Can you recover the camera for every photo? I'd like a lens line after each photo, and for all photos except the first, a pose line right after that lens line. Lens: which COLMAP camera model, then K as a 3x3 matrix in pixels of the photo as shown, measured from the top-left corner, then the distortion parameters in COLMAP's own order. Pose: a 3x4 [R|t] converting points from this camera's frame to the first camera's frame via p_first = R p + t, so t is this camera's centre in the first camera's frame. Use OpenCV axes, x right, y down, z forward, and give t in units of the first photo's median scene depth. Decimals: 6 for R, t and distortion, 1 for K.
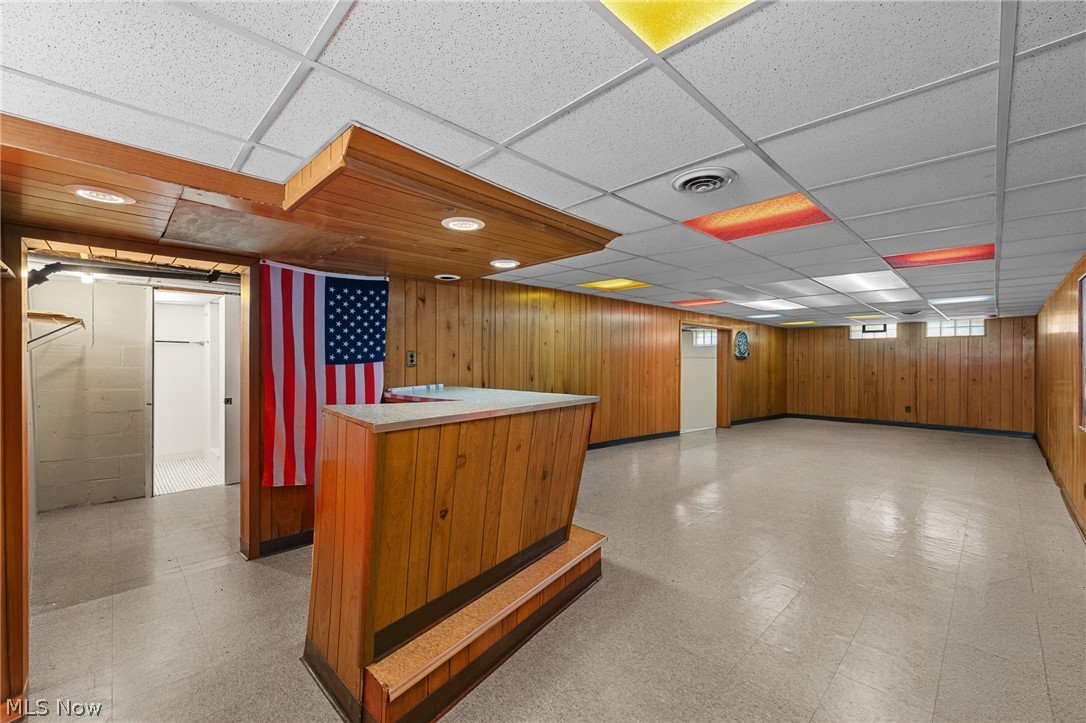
lens RADIAL K [[455.2, 0, 537.7], [0, 455.2, 360.6], [0, 0, 1]] dist [0.001944, -0.000022]
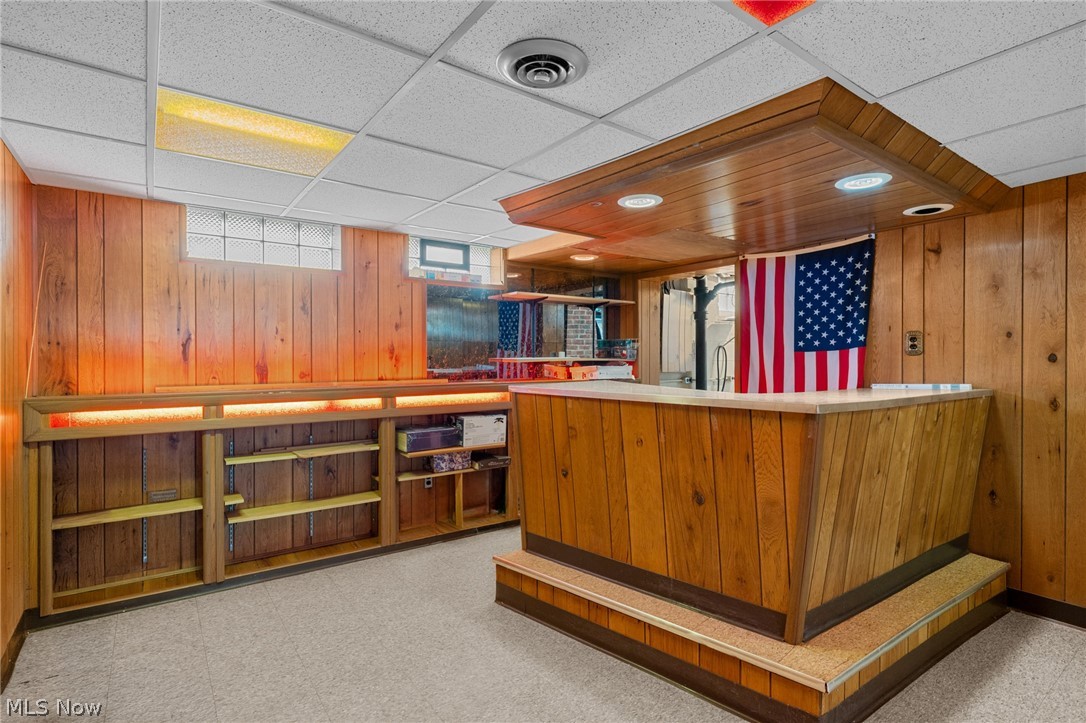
lens RADIAL K [[547.9, 0, 540.6], [0, 547.9, 360.0], [0, 0, 1]] dist [-0.001566, 0.000212]
pose [[-0.167727, 0.005263, -0.985819, 0.680076], [-0.000926, 0.999984, 0.005497, 0.019236], [0.985833, 0.001835, -0.167720, 0.661434]]
